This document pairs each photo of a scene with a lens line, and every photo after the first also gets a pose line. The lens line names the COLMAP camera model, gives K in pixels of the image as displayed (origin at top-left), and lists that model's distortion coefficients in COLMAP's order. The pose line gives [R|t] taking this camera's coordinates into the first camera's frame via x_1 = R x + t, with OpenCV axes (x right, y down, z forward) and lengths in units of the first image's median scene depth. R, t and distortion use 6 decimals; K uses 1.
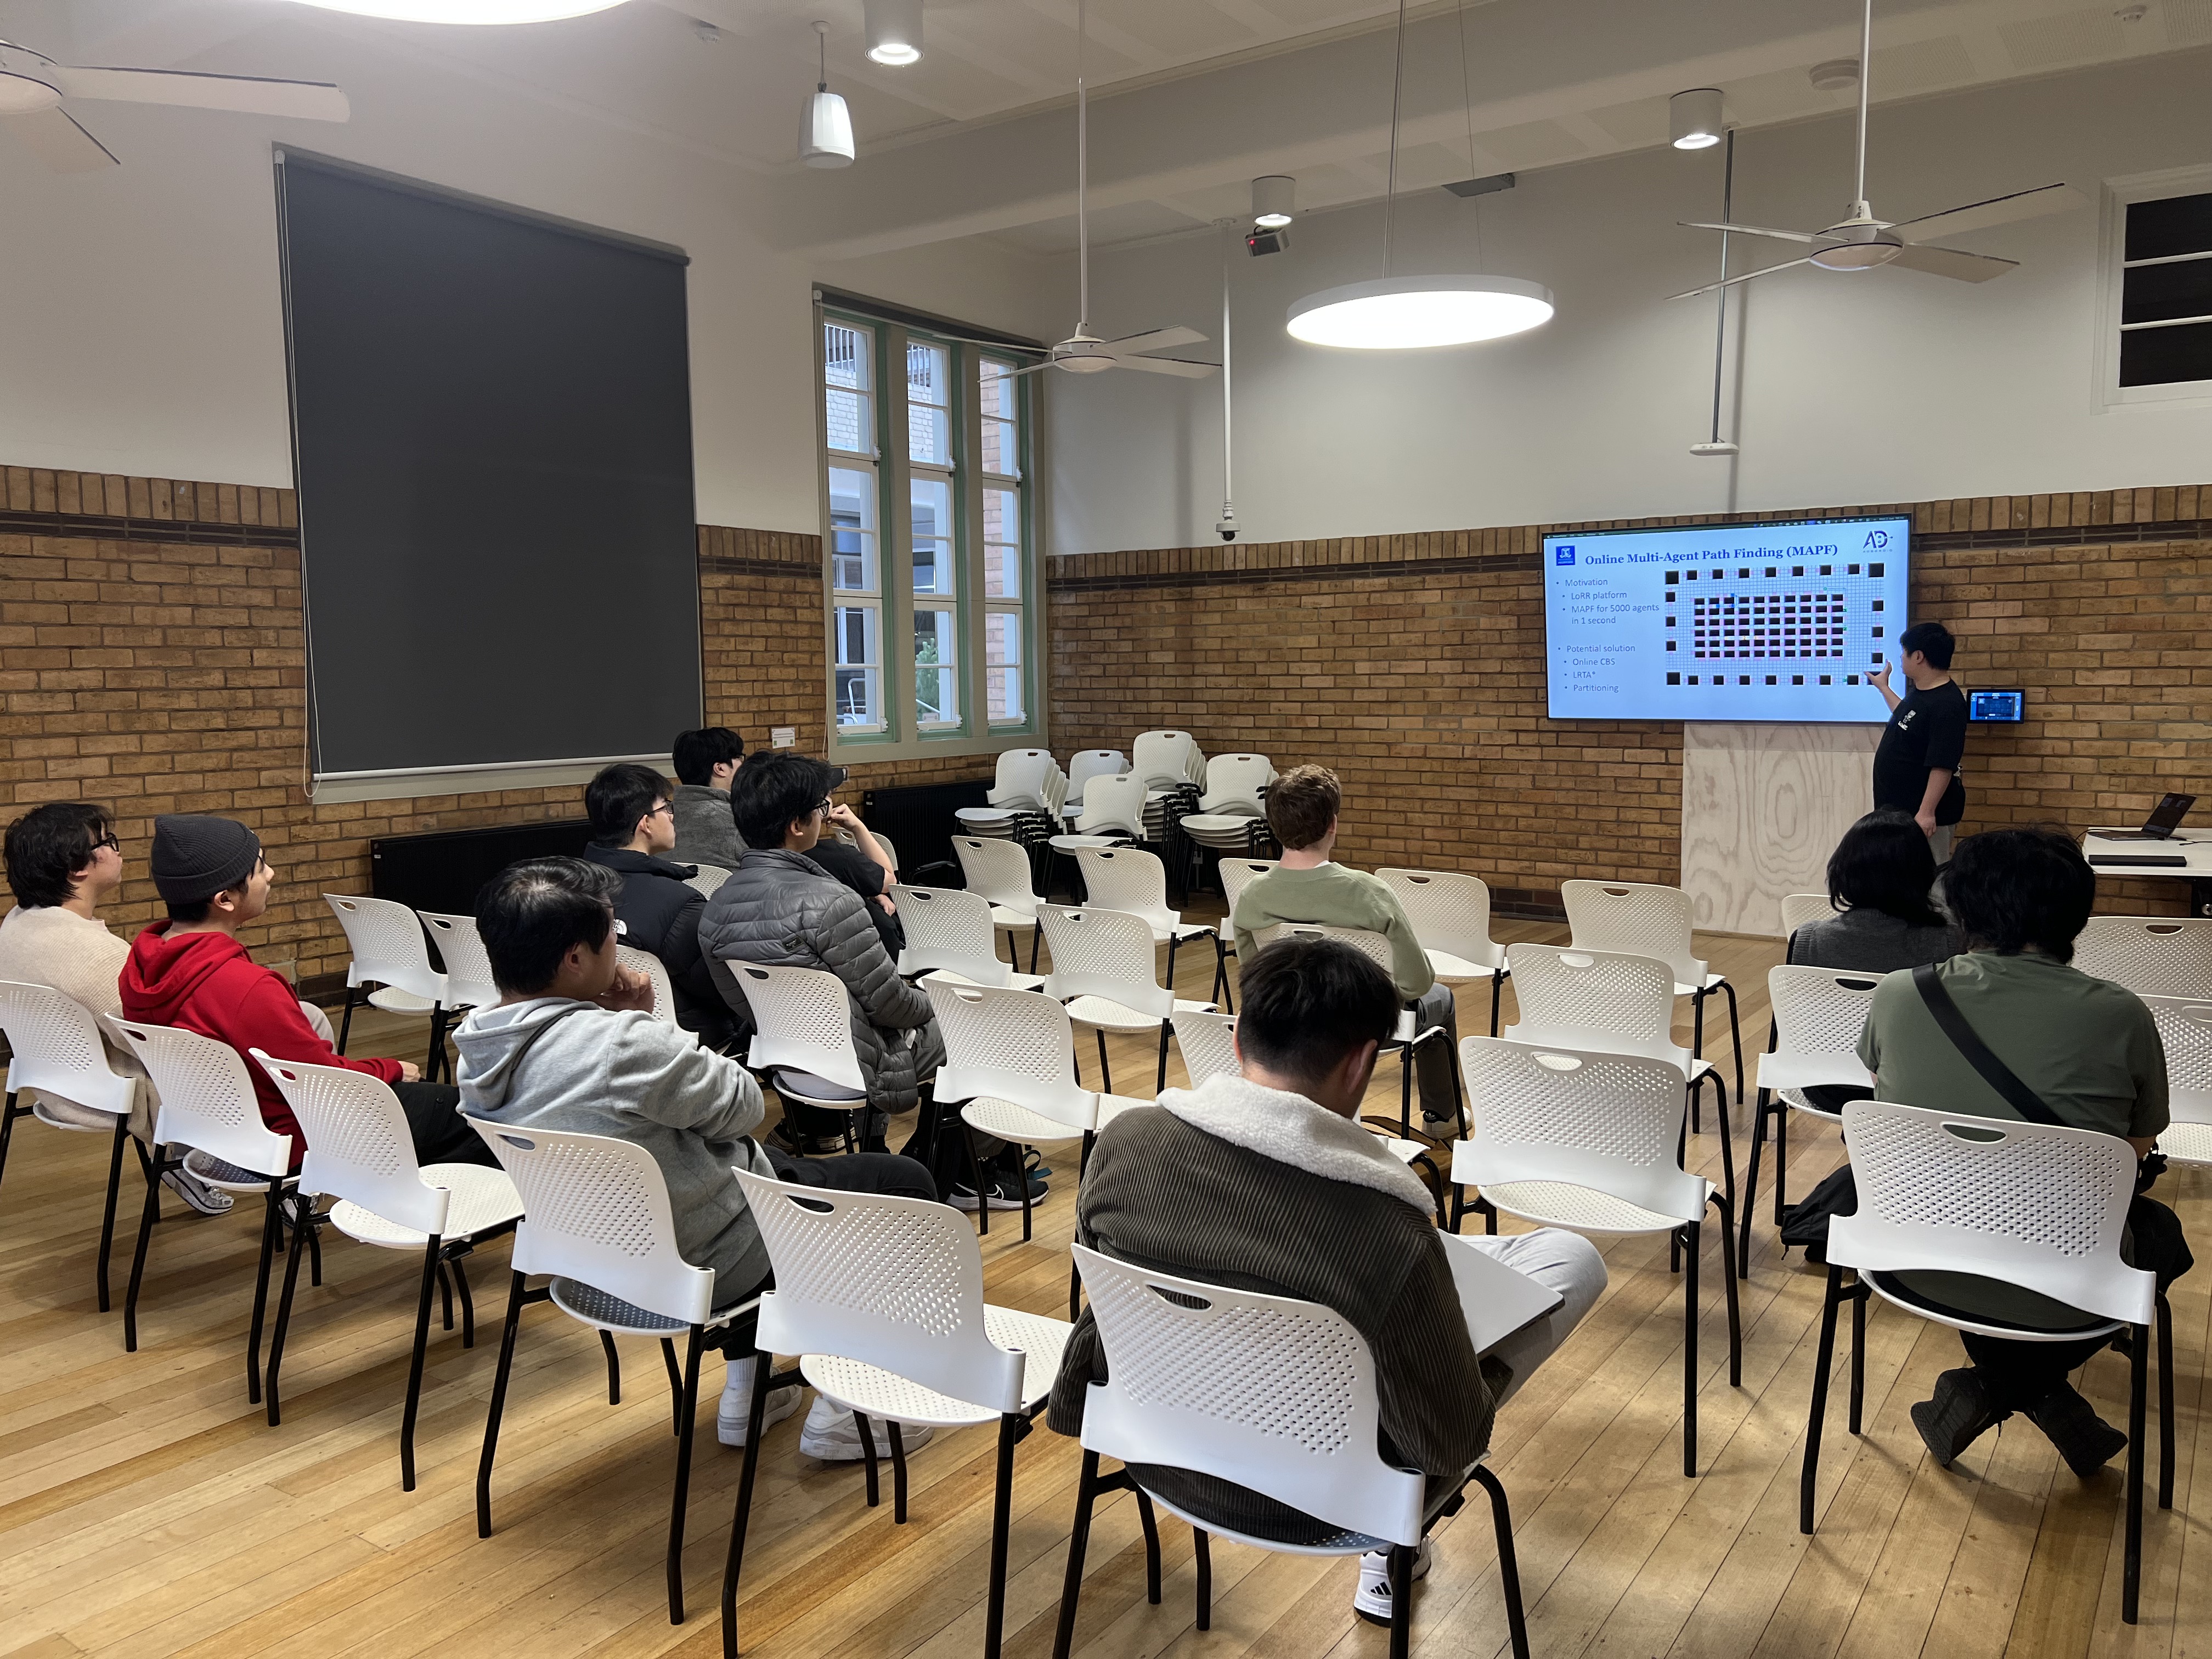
lens RADIAL K [[1678.7, 0, 1087.6], [0, 1678.7, 846.9], [0, 0, 1]] dist [0.059704, -0.066300]
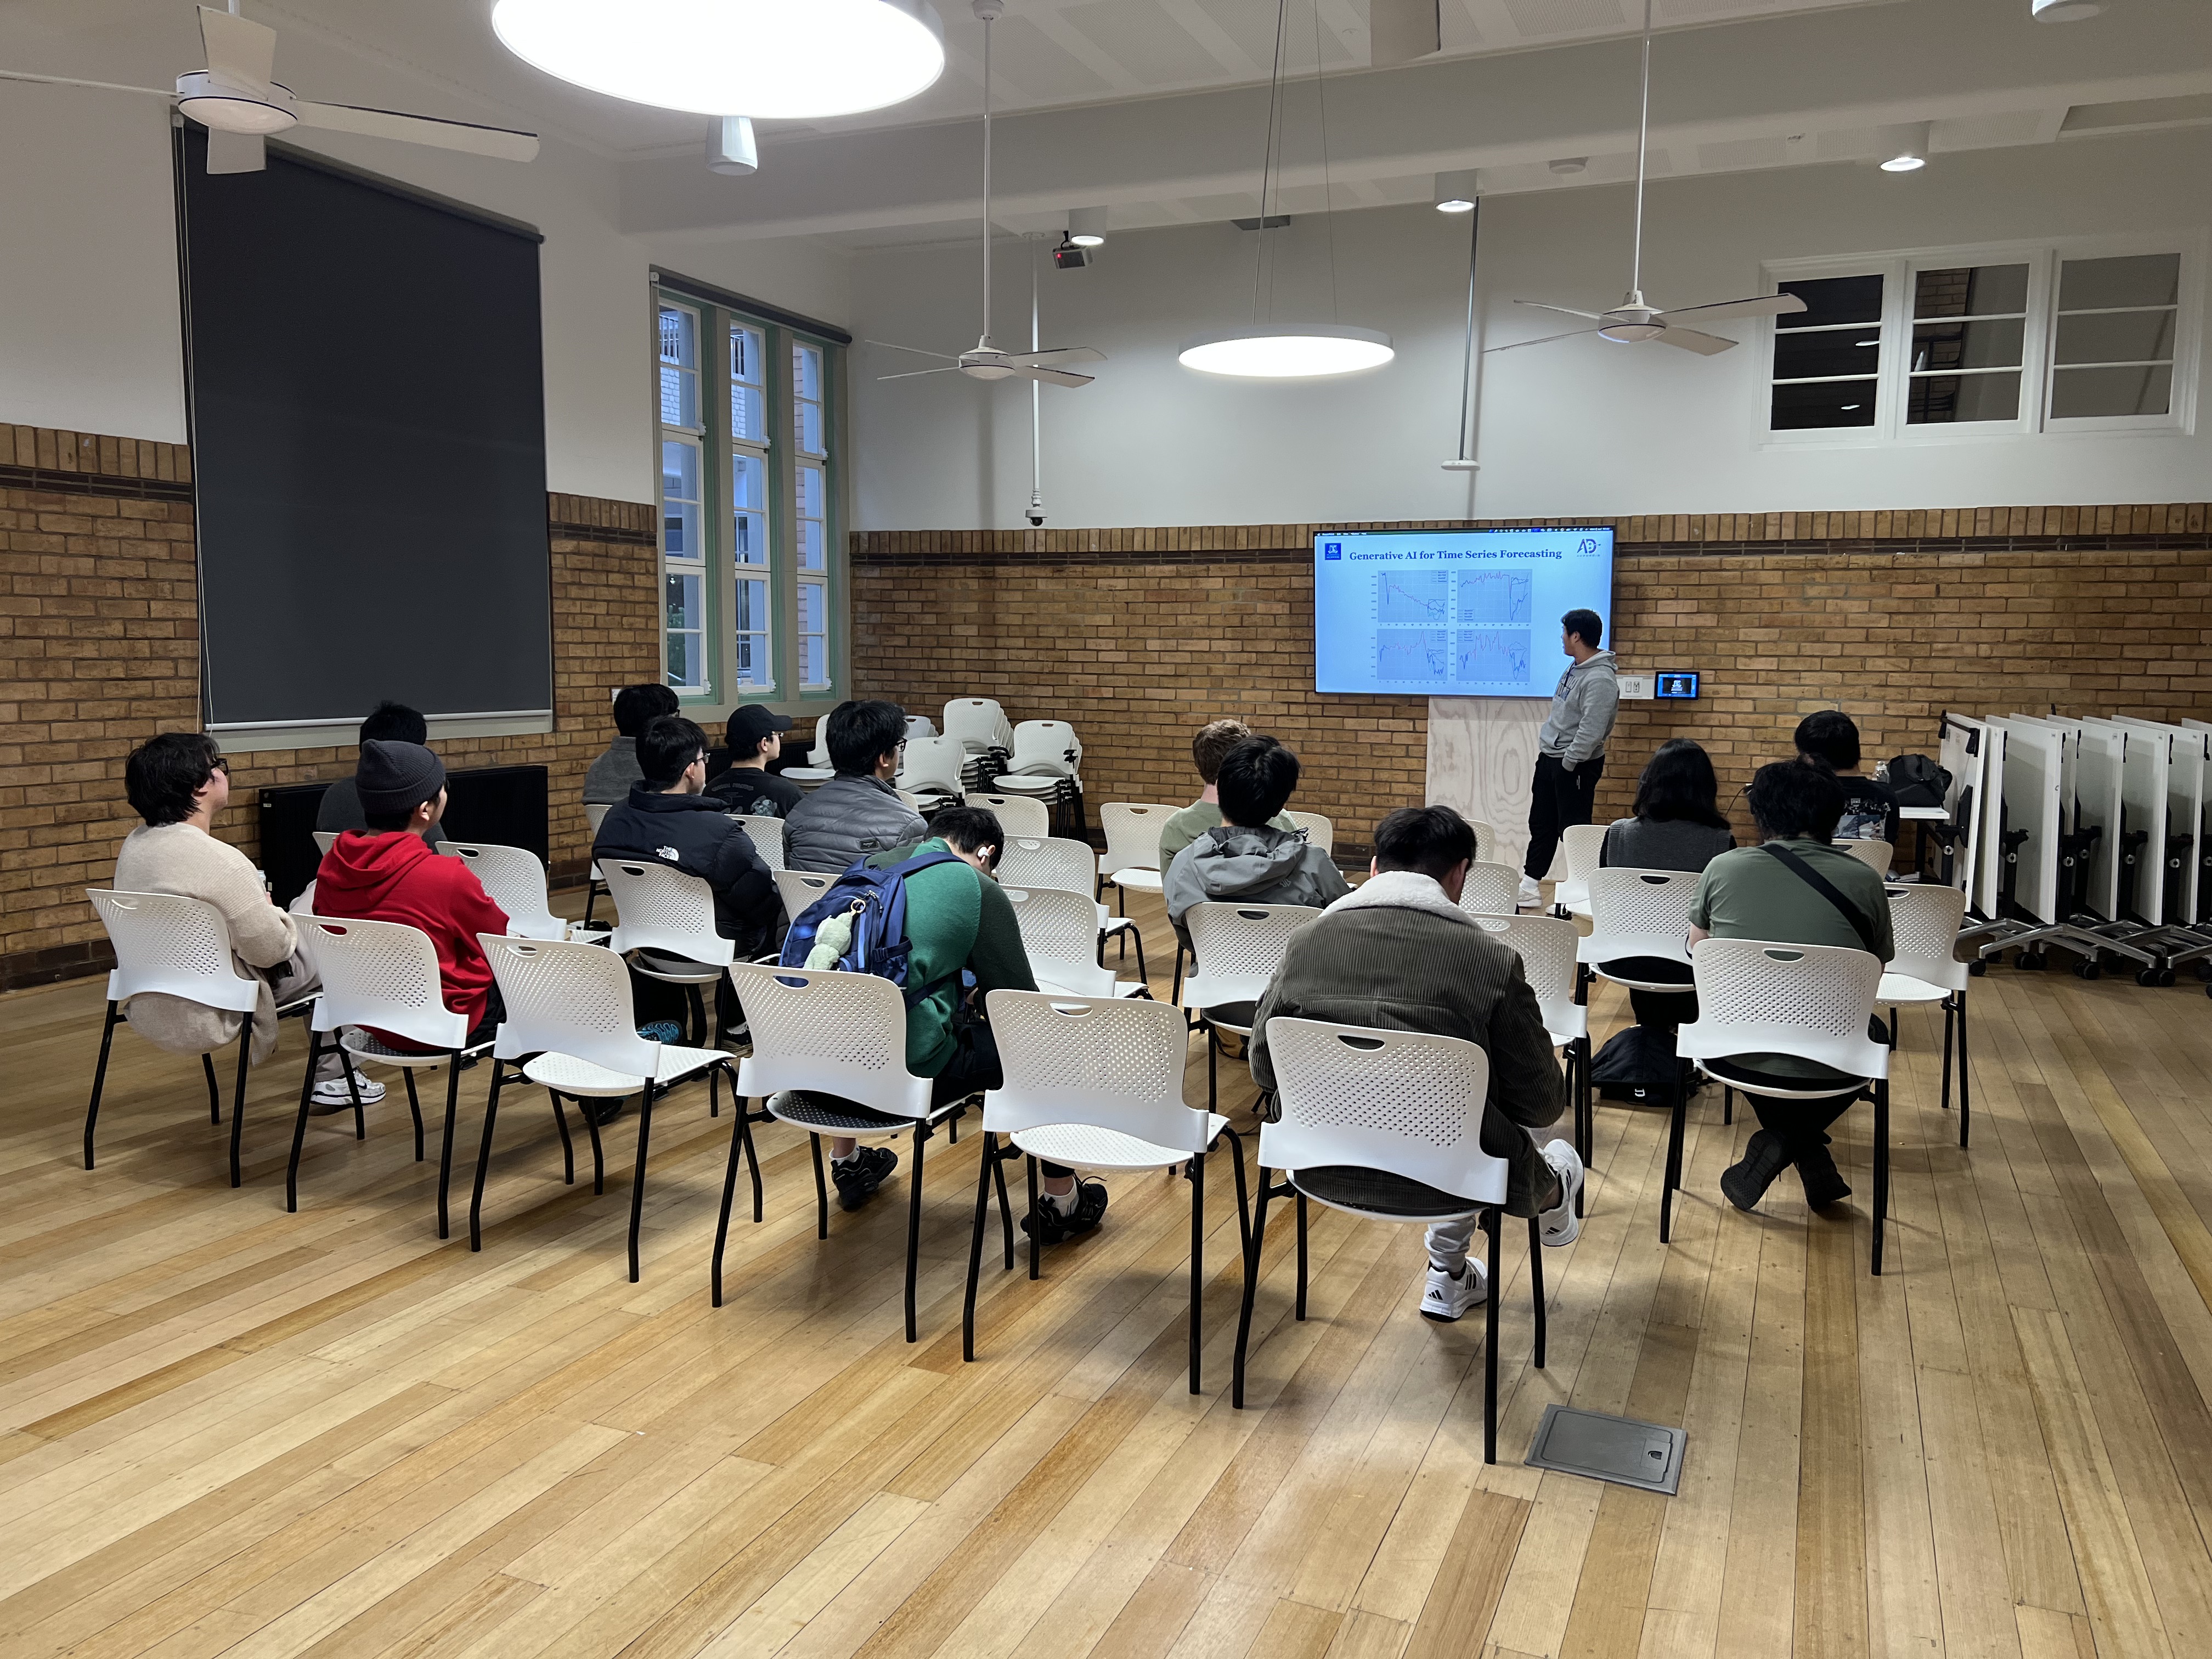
lens RADIAL K [[1678.7, 0, 1119.5], [0, 1678.7, 845.6], [0, 0, 1]] dist [0.059704, -0.066300]
pose [[0.976831, -0.004876, 0.213958, -0.140441], [0.002309, 0.999922, 0.012248, 0.019705], [-0.214002, -0.011471, 0.976766, -0.126478]]
